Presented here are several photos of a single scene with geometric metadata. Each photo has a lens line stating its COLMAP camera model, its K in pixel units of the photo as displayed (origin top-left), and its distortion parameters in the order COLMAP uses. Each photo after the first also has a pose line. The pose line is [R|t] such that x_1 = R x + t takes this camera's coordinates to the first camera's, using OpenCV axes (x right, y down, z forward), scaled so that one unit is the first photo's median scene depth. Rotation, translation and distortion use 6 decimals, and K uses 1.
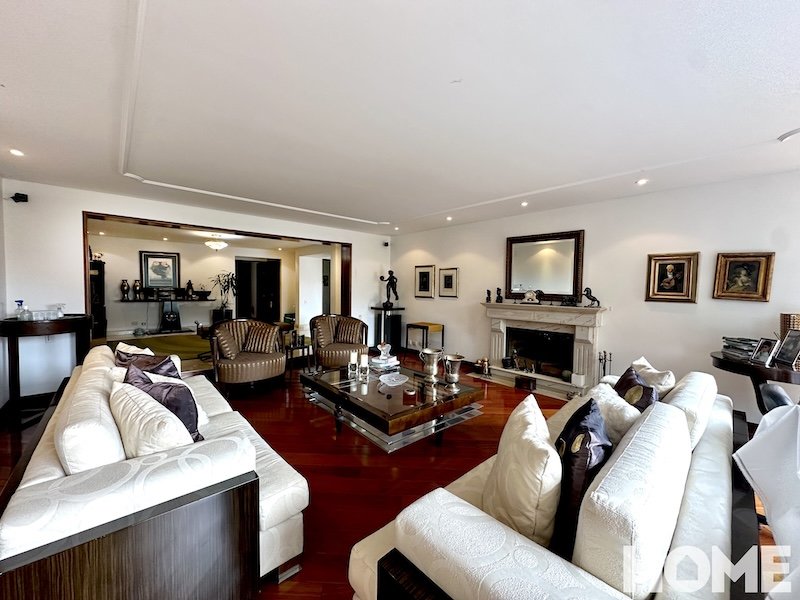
lens RADIAL K [[319.2, 0, 405.7], [0, 319.2, 295.7], [0, 0, 1]] dist [-0.002199, -0.000379]
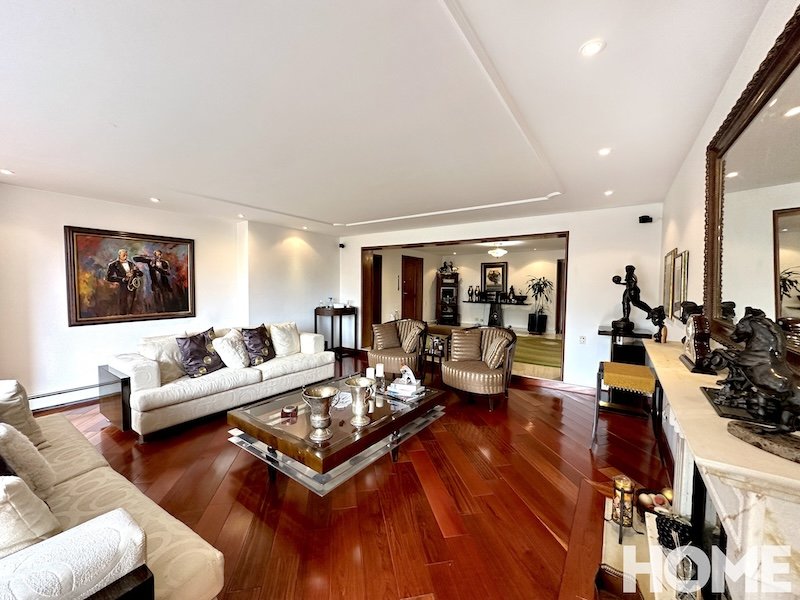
lens RADIAL K [[319.2, 0, 398.0], [0, 319.2, 294.4], [0, 0, 1]] dist [-0.002199, -0.000379]
pose [[0.228398, 0.016466, -0.973429, 0.331107], [-0.033779, 0.999389, 0.008980, -0.015385], [0.972982, 0.030831, 0.228815, 0.381285]]
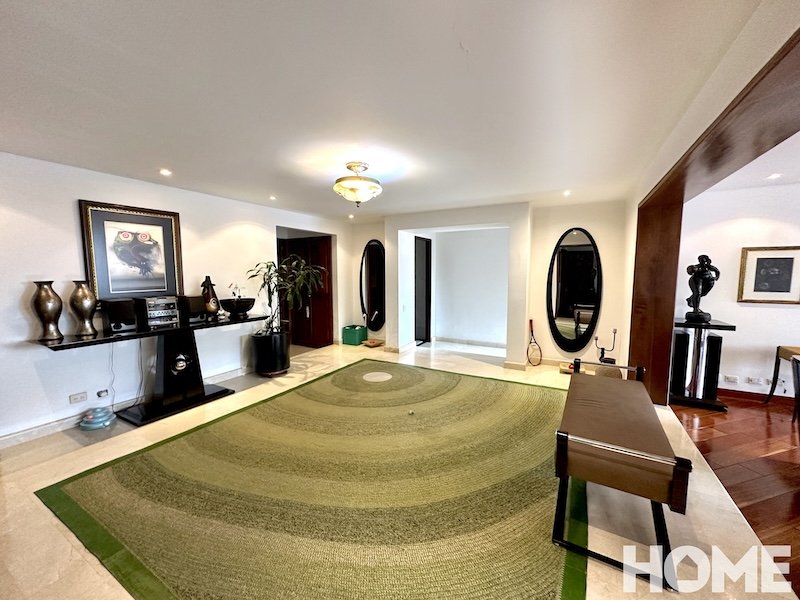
lens RADIAL K [[319.2, 0, 398.8], [0, 319.2, 299.8], [0, 0, 1]] dist [-0.002199, -0.000379]
pose [[0.948728, -0.043588, 0.313073, -0.599725], [0.022680, 0.997281, 0.070119, -0.044335], [-0.315279, -0.059424, 0.947137, 0.530210]]
